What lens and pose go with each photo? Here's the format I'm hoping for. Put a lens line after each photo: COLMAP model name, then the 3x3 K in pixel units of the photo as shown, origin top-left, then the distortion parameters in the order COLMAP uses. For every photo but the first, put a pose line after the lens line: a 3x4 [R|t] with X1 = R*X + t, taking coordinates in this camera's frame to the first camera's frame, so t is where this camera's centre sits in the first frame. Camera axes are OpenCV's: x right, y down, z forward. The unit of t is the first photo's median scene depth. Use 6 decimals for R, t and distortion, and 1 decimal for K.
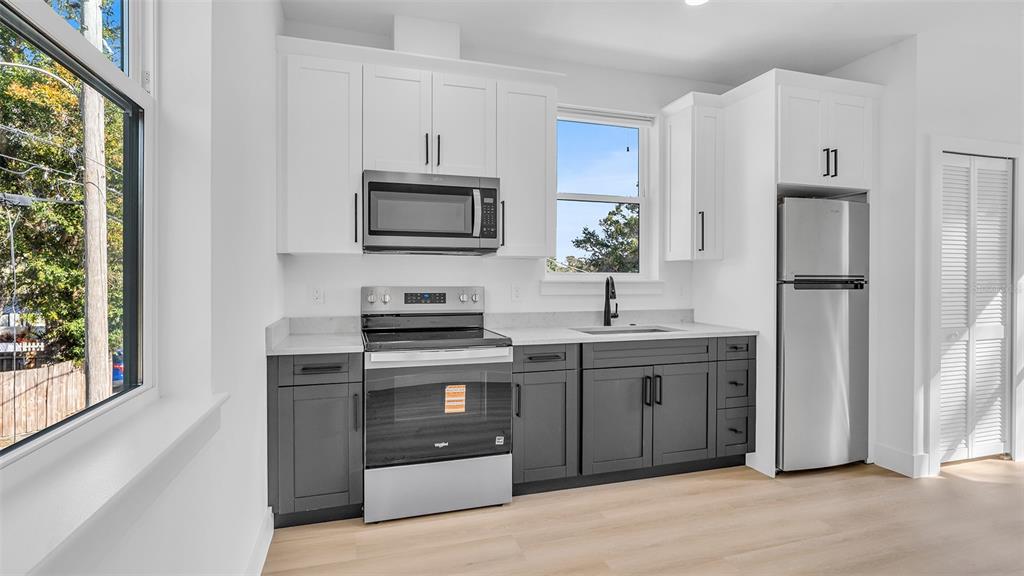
lens RADIAL K [[493.7, 0, 509.3], [0, 493.7, 281.4], [0, 0, 1]] dist [-0.004462, 0.001327]
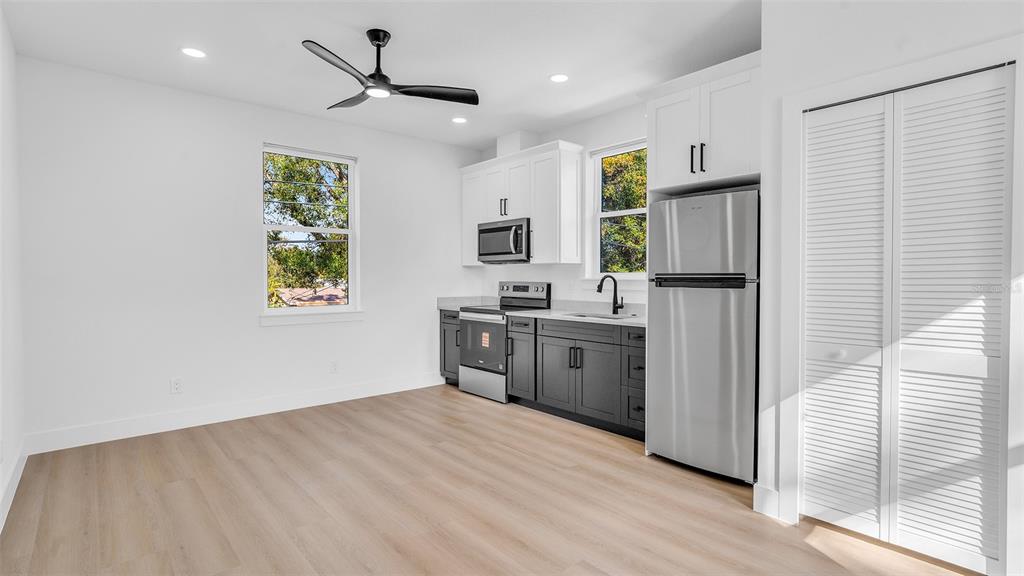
lens RADIAL K [[493.7, 0, 504.6], [0, 493.7, 287.1], [0, 0, 1]] dist [-0.004462, 0.001327]
pose [[0.388482, 0.016177, -0.921314, 1.416033], [-0.007762, 0.999868, 0.014284, 0.004209], [0.921423, 0.001602, 0.388557, 0.265543]]
